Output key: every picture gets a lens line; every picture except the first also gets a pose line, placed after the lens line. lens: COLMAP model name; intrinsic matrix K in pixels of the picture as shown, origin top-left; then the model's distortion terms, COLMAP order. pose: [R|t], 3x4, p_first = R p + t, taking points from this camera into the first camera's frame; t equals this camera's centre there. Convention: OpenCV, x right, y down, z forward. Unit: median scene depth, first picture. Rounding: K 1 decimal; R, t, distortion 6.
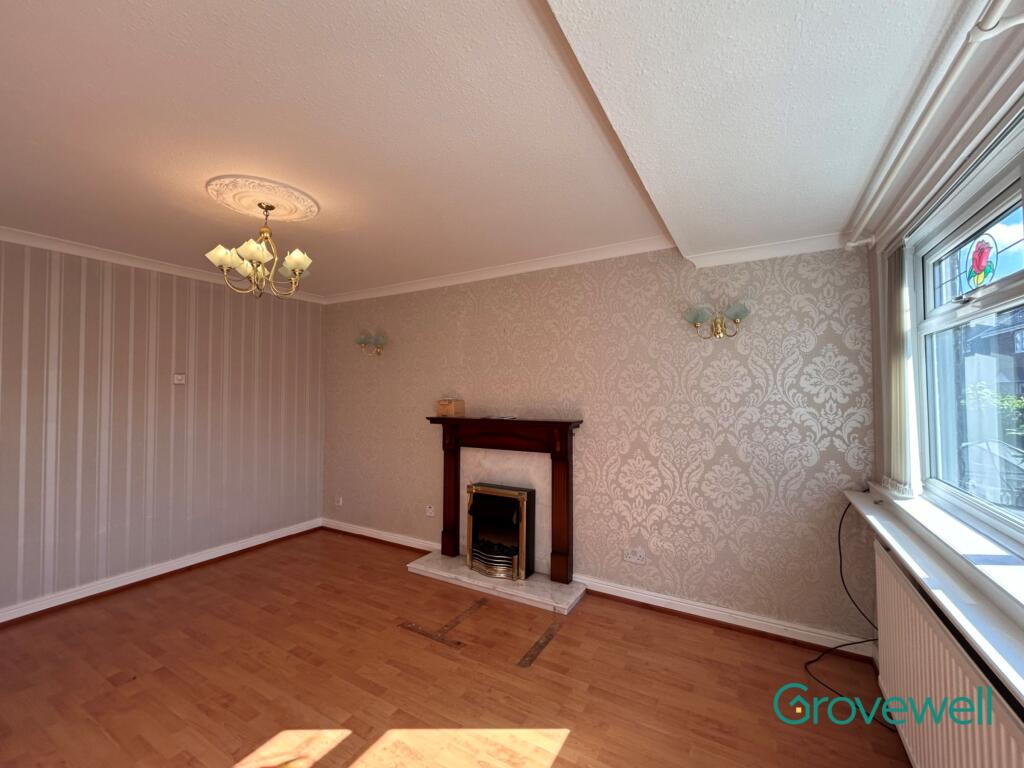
lens RADIAL K [[414.7, 0, 521.1], [0, 414.7, 377.4], [0, 0, 1]] dist [-0.025094, 0.000559]
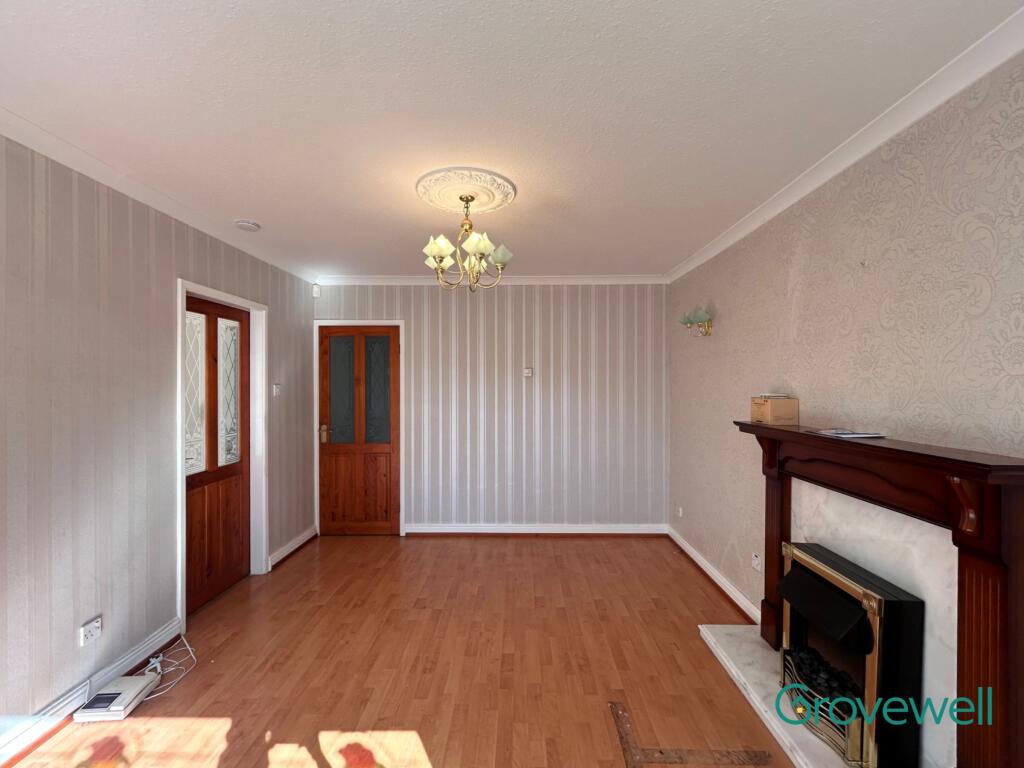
lens RADIAL K [[421.4, 0, 514.6], [0, 421.4, 378.9], [0, 0, 1]] dist [-0.002170, 0.000171]
pose [[0.478270, -0.006795, -0.878187, 0.199530], [0.029217, 0.999540, 0.008178, 0.010933], [0.877727, -0.029569, 0.478248, 0.354444]]
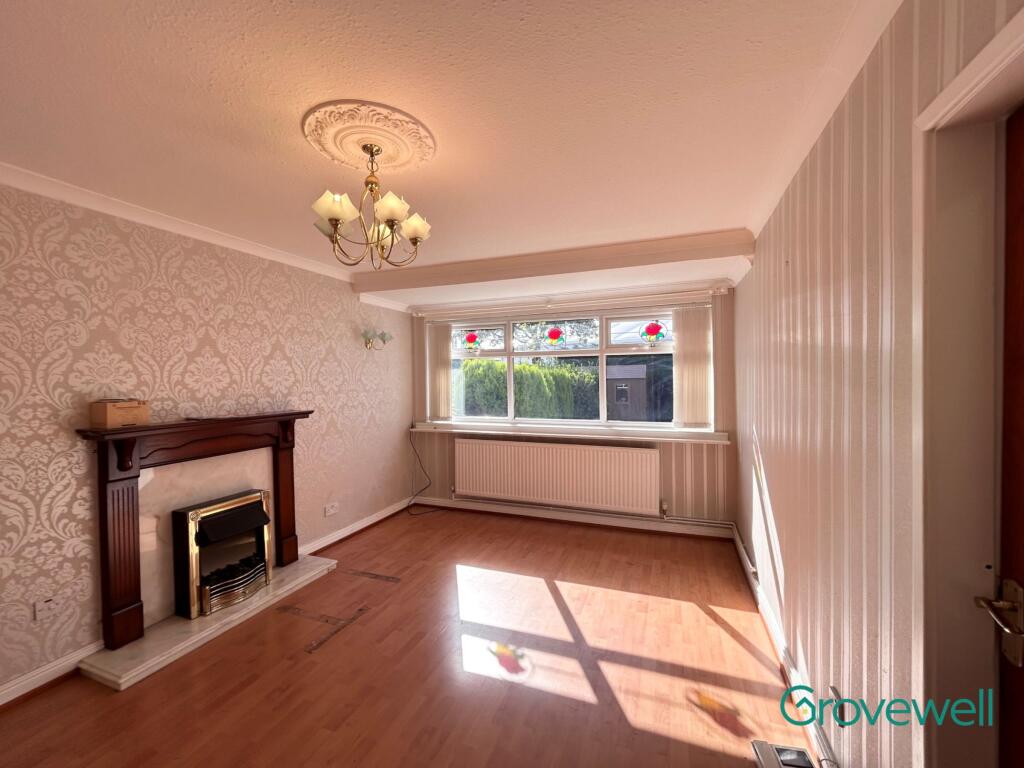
lens RADIAL K [[416.8, 0, 511.2], [0, 416.8, 382.4], [0, 0, 1]] dist [-0.001684, 0.000489]
pose [[-0.139722, -0.000648, 0.990191, -0.875254], [-0.008887, 0.999960, -0.000599, 0.021725], [-0.990151, -0.008884, -0.139722, 0.497002]]
